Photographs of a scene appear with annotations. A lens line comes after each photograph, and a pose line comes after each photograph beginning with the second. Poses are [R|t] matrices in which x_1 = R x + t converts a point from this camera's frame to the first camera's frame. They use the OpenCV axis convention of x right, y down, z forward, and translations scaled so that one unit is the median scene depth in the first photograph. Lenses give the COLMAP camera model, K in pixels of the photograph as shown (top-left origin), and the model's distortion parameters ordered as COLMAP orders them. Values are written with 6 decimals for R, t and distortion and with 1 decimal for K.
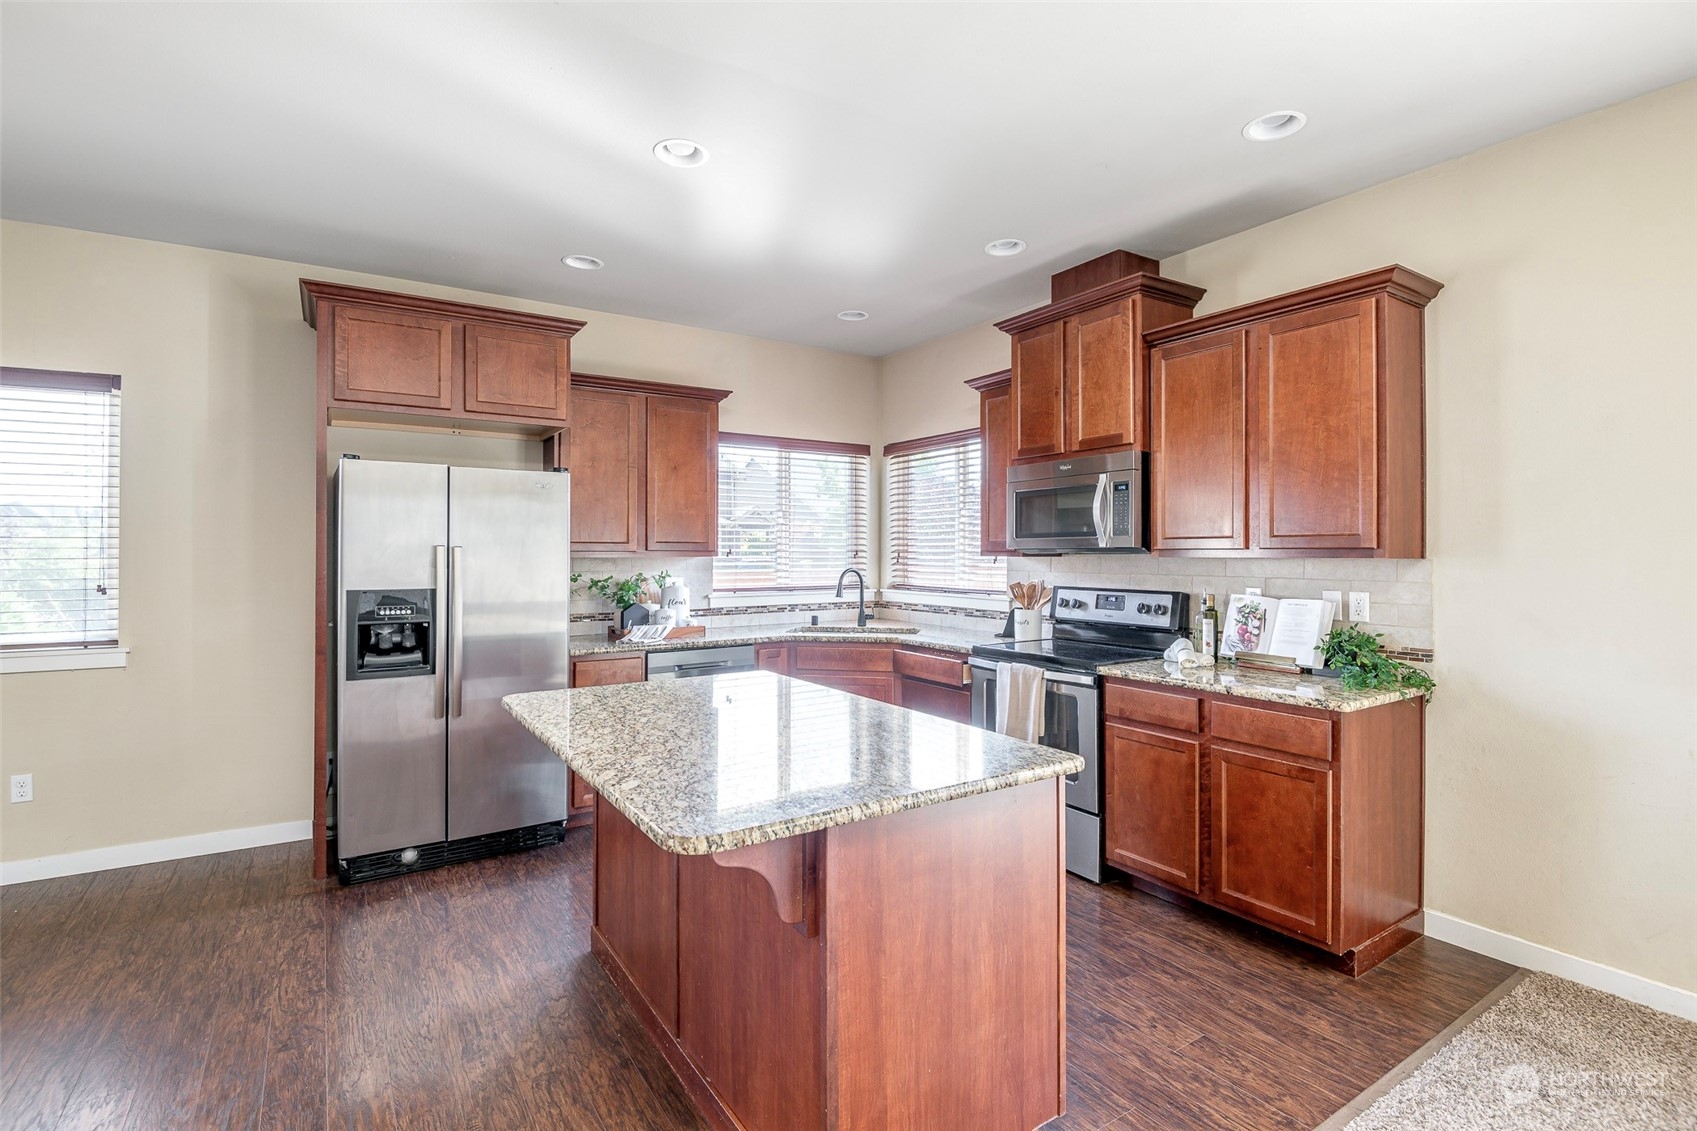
lens RADIAL K [[801.9, 0, 846.6], [0, 801.9, 548.6], [0, 0, 1]] dist [0.018982, -0.019544]
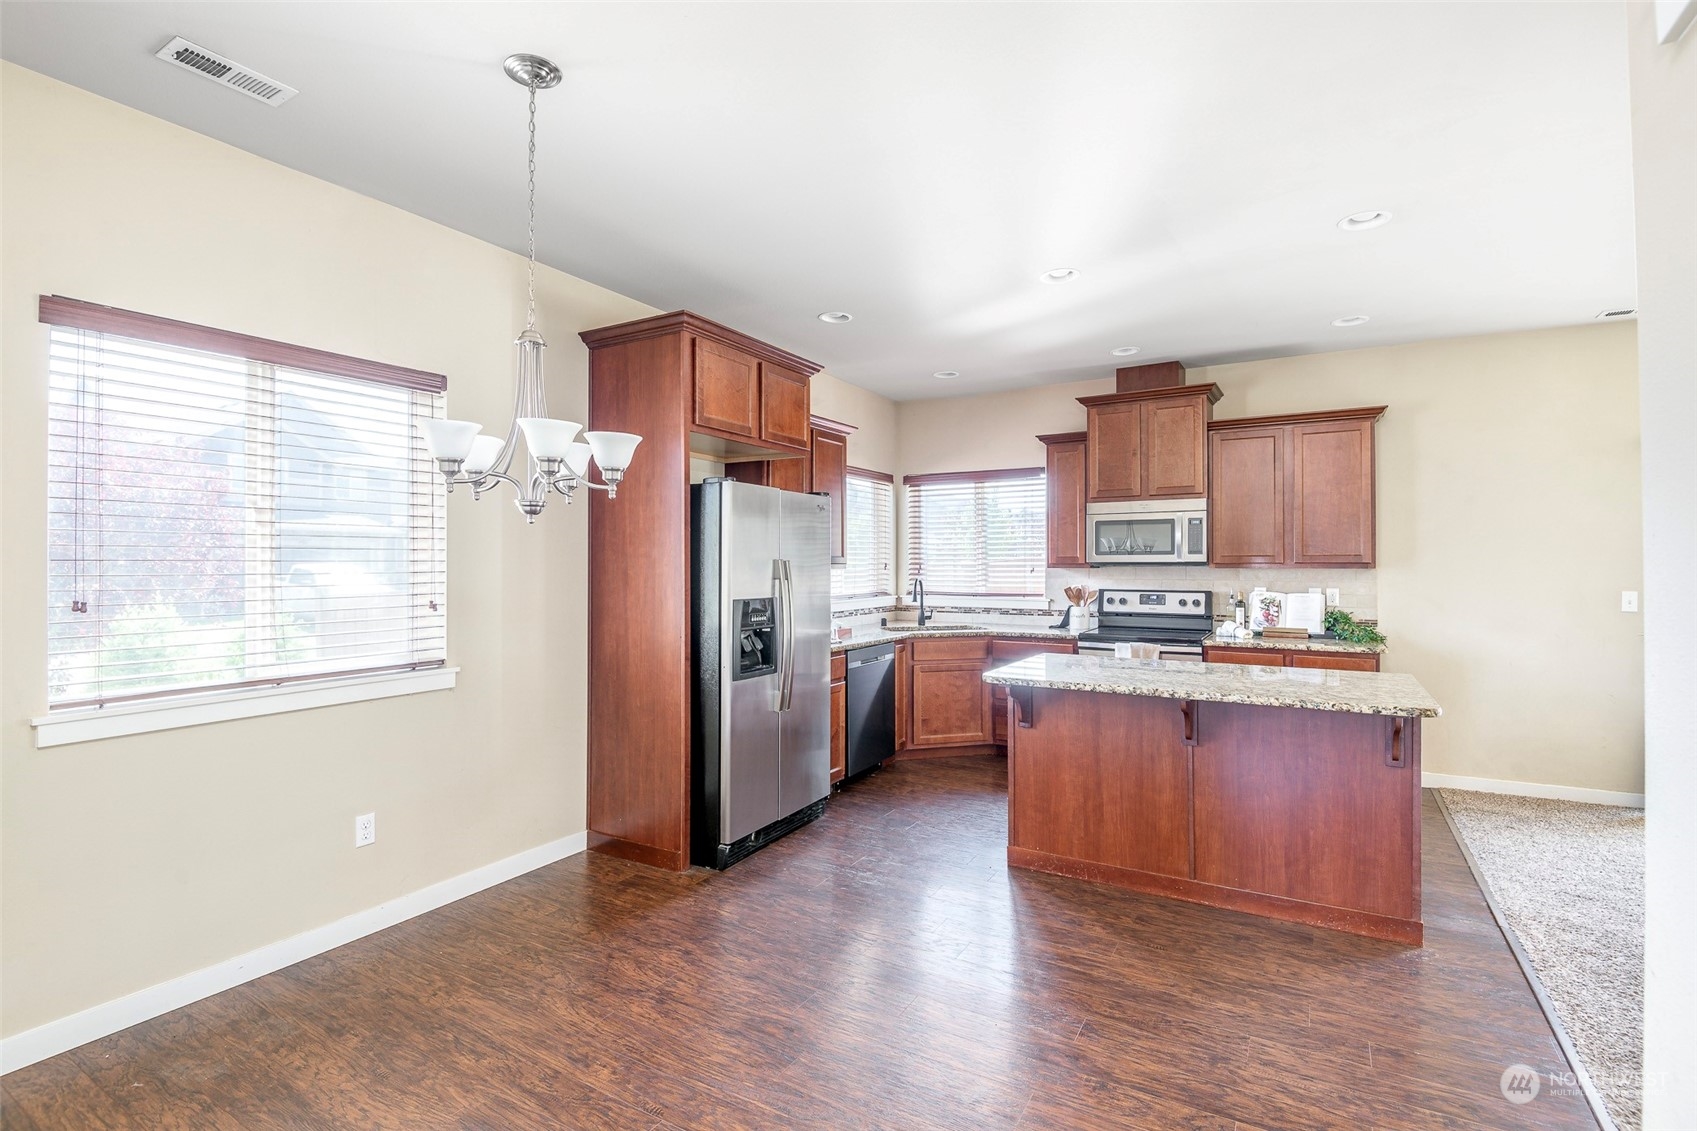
lens RADIAL K [[783.1, 0, 848.5], [0, 783.1, 565.5], [0, 0, 1]] dist [-0.001247, -0.000192]
pose [[0.896474, -0.001607, 0.443094, -0.783359], [-0.001703, 0.999974, 0.007073, -0.003431], [-0.443094, -0.007095, 0.896447, -0.022475]]
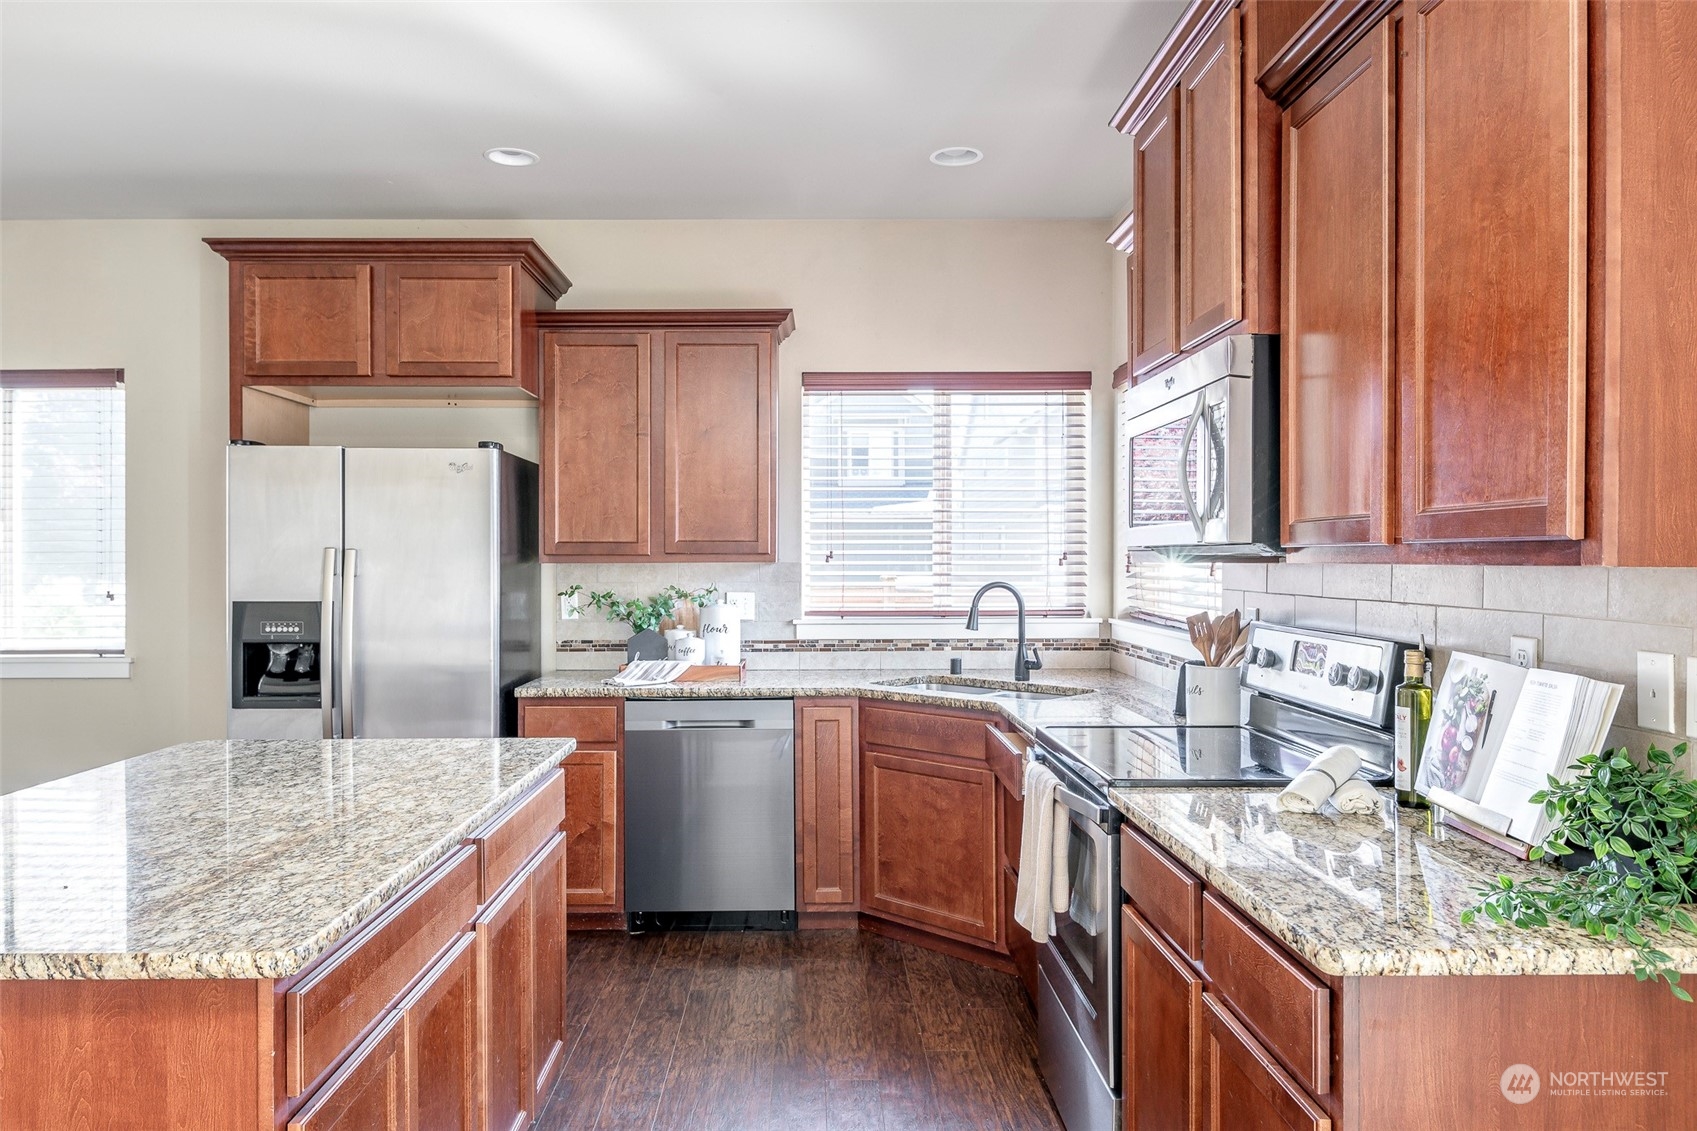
lens RADIAL K [[1158.3, 0, 792.3], [0, 1158.3, 562.5], [0, 0, 1]] dist [0.039715, 0.000727]
pose [[0.831410, 0.000708, -0.555658, 0.454724], [0.004524, 0.999957, 0.008043, 0.003048], [0.555640, -0.009201, 0.831372, 0.253832]]
